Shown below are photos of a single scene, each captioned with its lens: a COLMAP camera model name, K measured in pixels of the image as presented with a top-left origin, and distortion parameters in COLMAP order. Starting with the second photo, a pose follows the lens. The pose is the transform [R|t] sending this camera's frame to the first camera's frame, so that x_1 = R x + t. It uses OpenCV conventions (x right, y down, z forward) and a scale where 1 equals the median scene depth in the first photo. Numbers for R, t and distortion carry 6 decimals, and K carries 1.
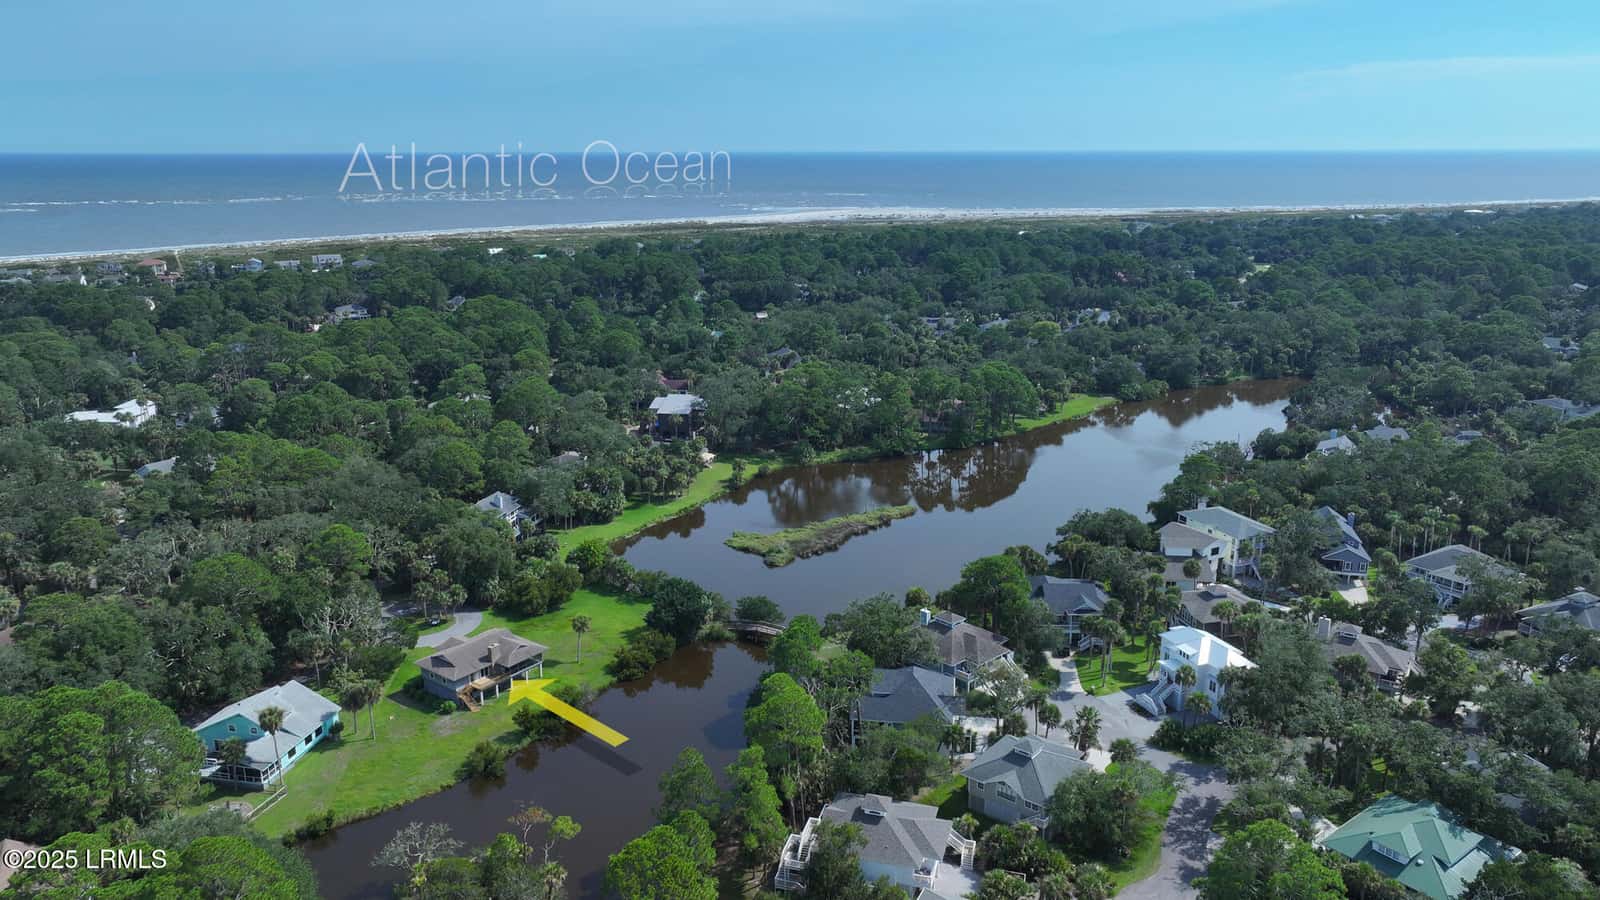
lens RADIAL K [[1118.6, 0, 800.0], [0, 1118.6, 450.0], [0, 0, 1]] dist [0.004229, 0.005309]
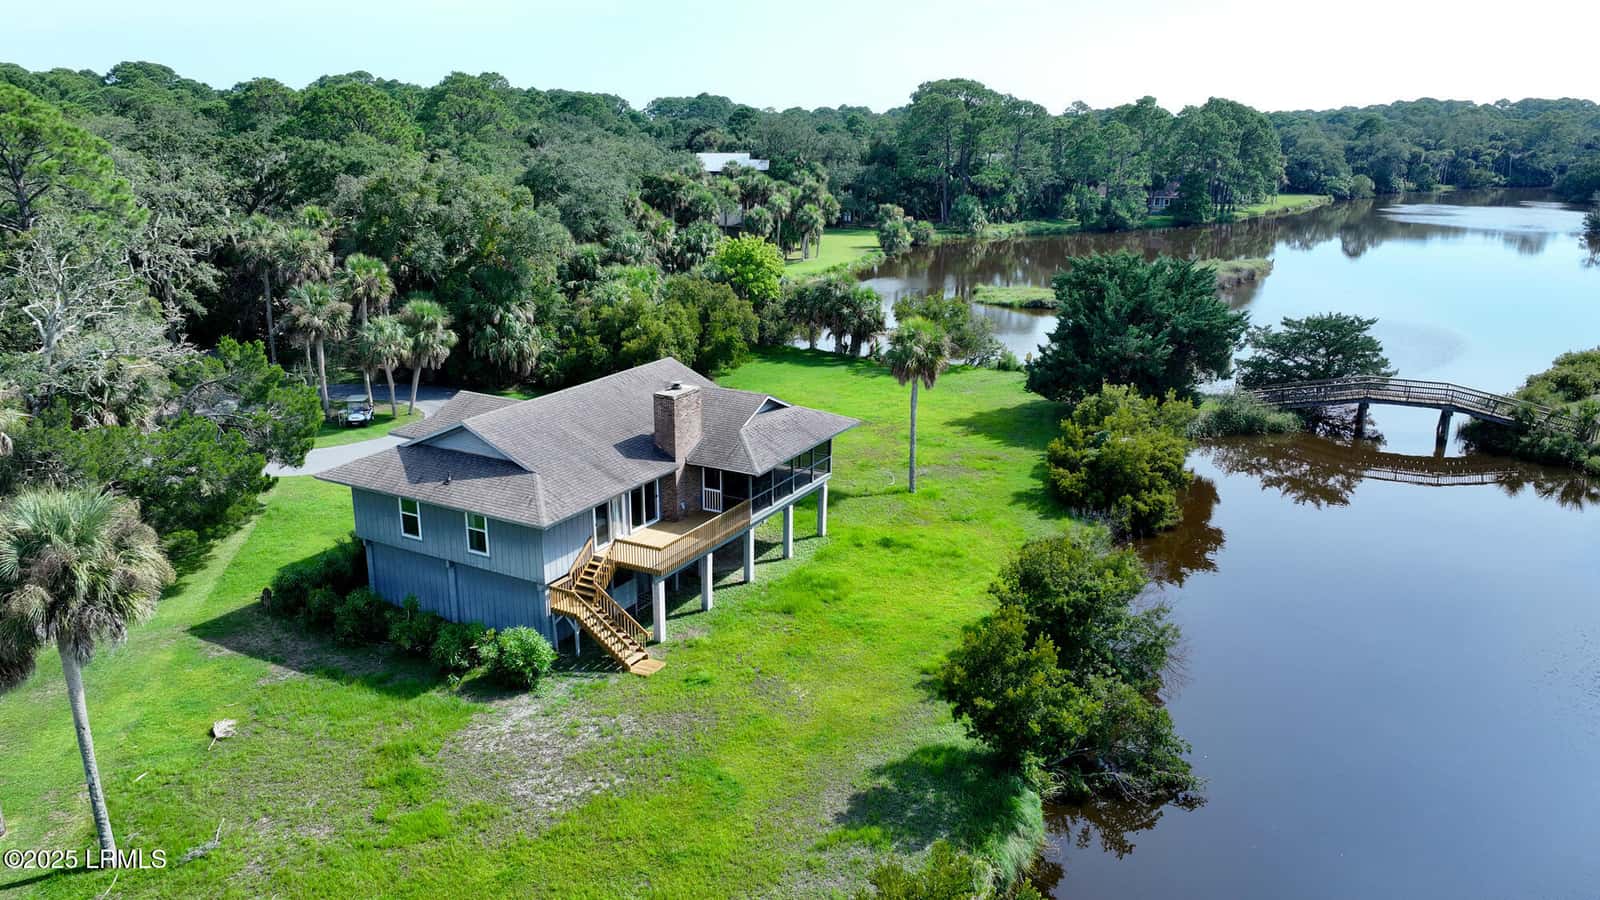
lens RADIAL K [[1118.6, 0, 800.0], [0, 1118.6, 450.0], [0, 0, 1]] dist [0.004229, 0.005309]
pose [[0.990907, -0.031701, 0.130762, -0.196743], [0.028916, 0.999314, 0.023140, 0.128667], [-0.131405, -0.019149, 0.991144, 0.540320]]
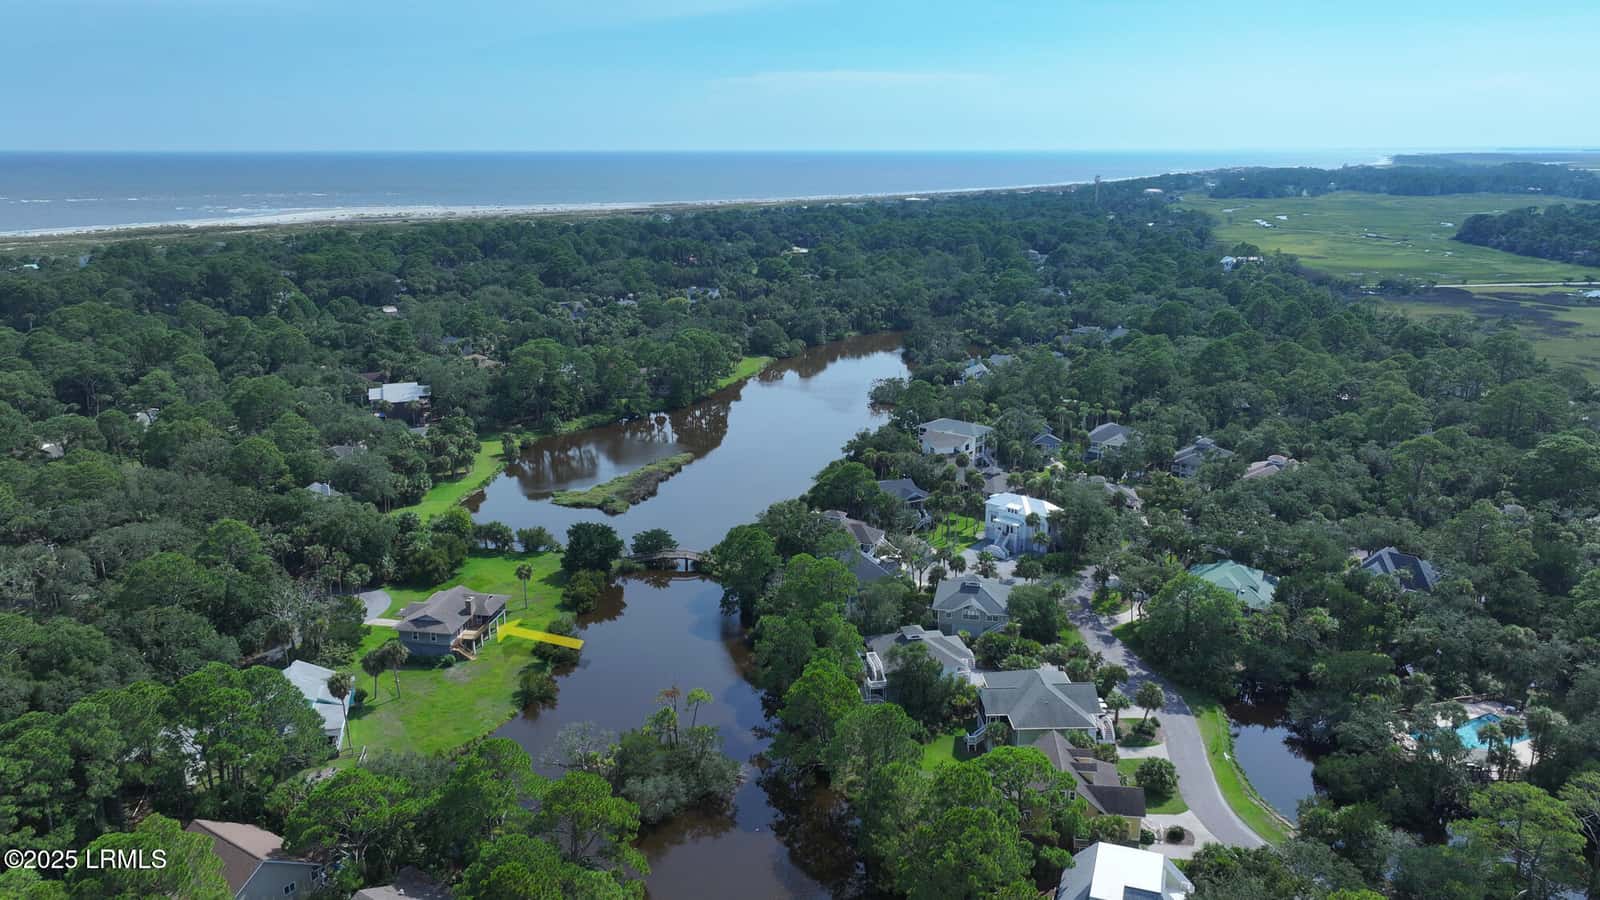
lens RADIAL K [[1118.6, 0, 800.0], [0, 1118.6, 450.0], [0, 0, 1]] dist [0.004229, 0.005309]
pose [[0.889515, -0.116886, 0.441702, -0.313460], [0.117021, 0.992761, 0.027049, 0.031476], [-0.441666, 0.027628, 0.896754, -0.054381]]
